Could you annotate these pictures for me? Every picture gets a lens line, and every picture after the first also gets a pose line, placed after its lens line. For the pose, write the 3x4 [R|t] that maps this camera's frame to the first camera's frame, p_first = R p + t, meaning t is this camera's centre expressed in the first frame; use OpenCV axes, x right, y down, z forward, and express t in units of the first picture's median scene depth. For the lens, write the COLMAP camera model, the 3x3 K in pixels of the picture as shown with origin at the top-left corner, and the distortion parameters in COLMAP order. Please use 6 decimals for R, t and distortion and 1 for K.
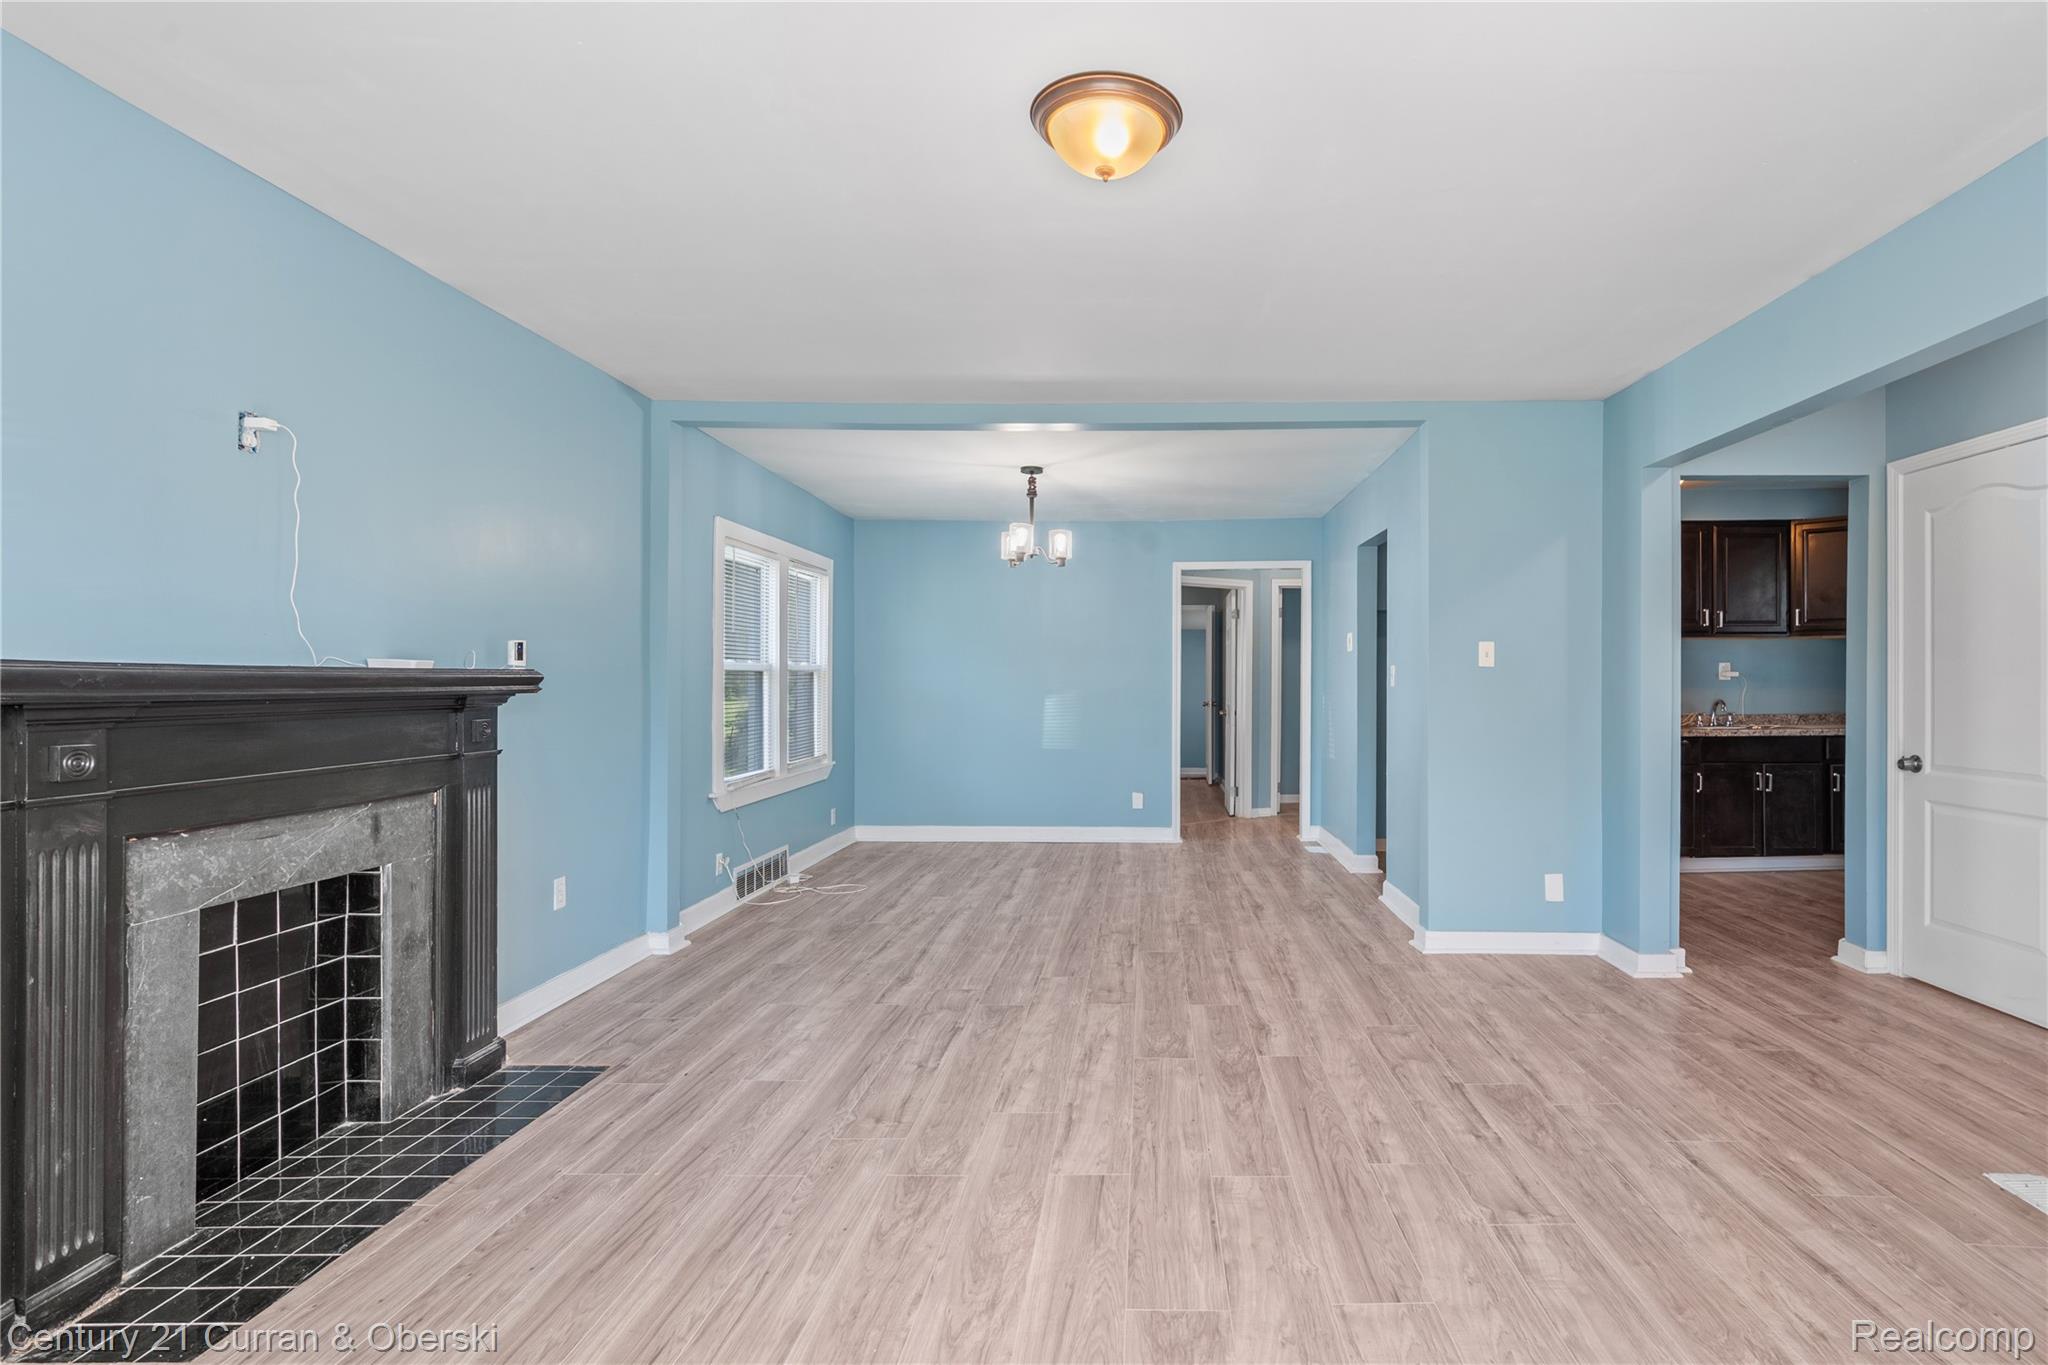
lens RADIAL K [[952.4, 0, 1025.5], [0, 952.4, 678.5], [0, 0, 1]] dist [-0.005737, 0.000812]
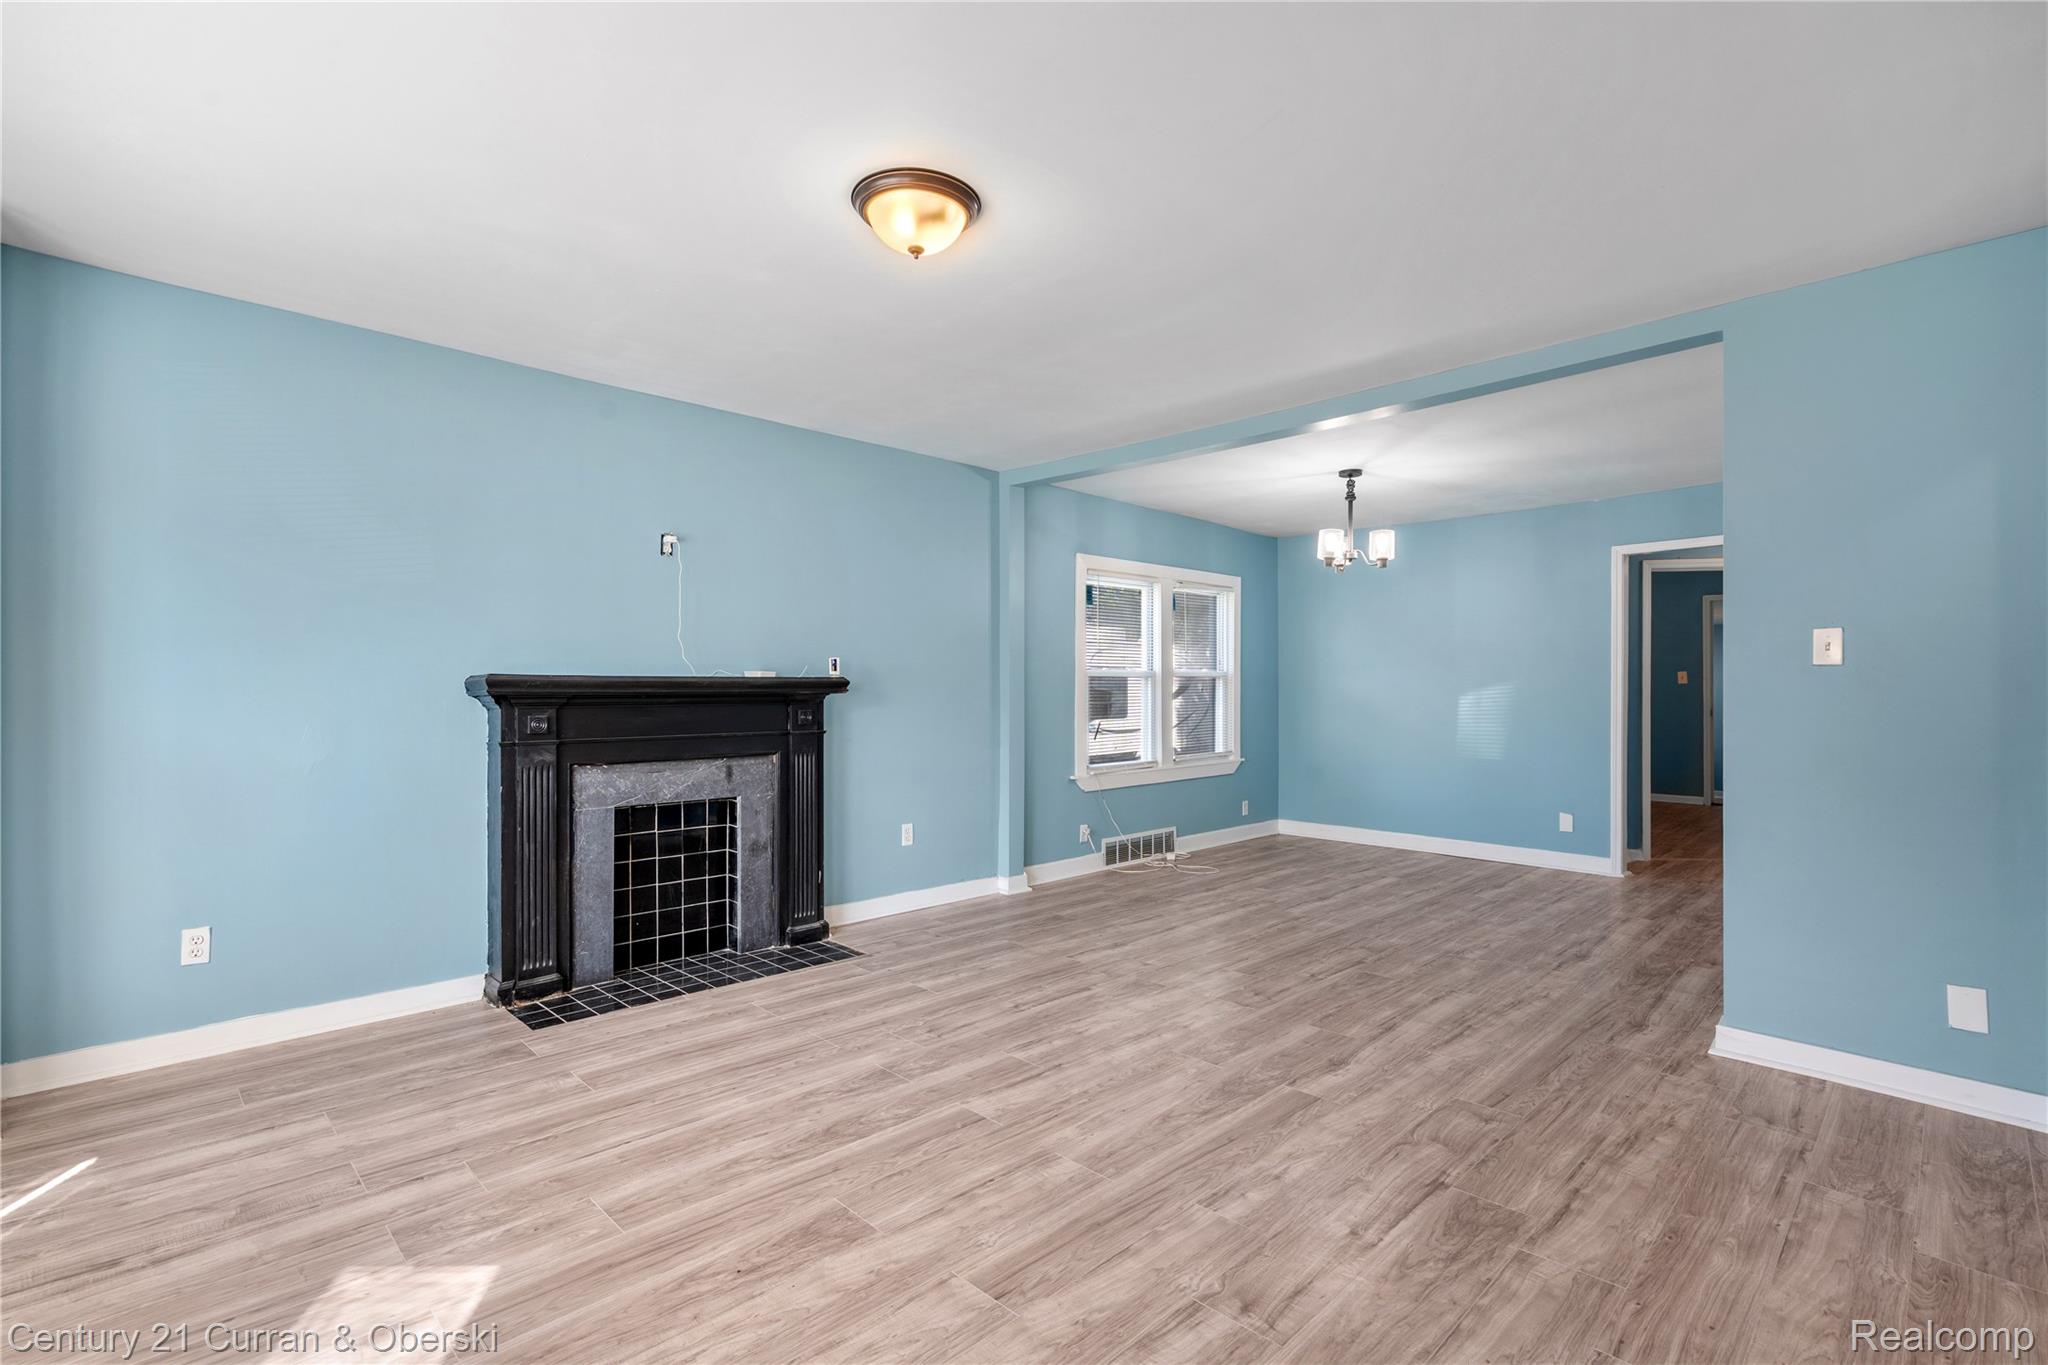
lens RADIAL K [[845.7, 0, 1025.6], [0, 845.7, 684.8], [0, 0, 1]] dist [-0.006469, 0.001150]
pose [[0.751571, -0.000062, -0.659653, 0.577349], [0.000276, 1.000000, 0.000221, 0.002149], [0.659653, -0.000348, 0.751571, 0.199228]]
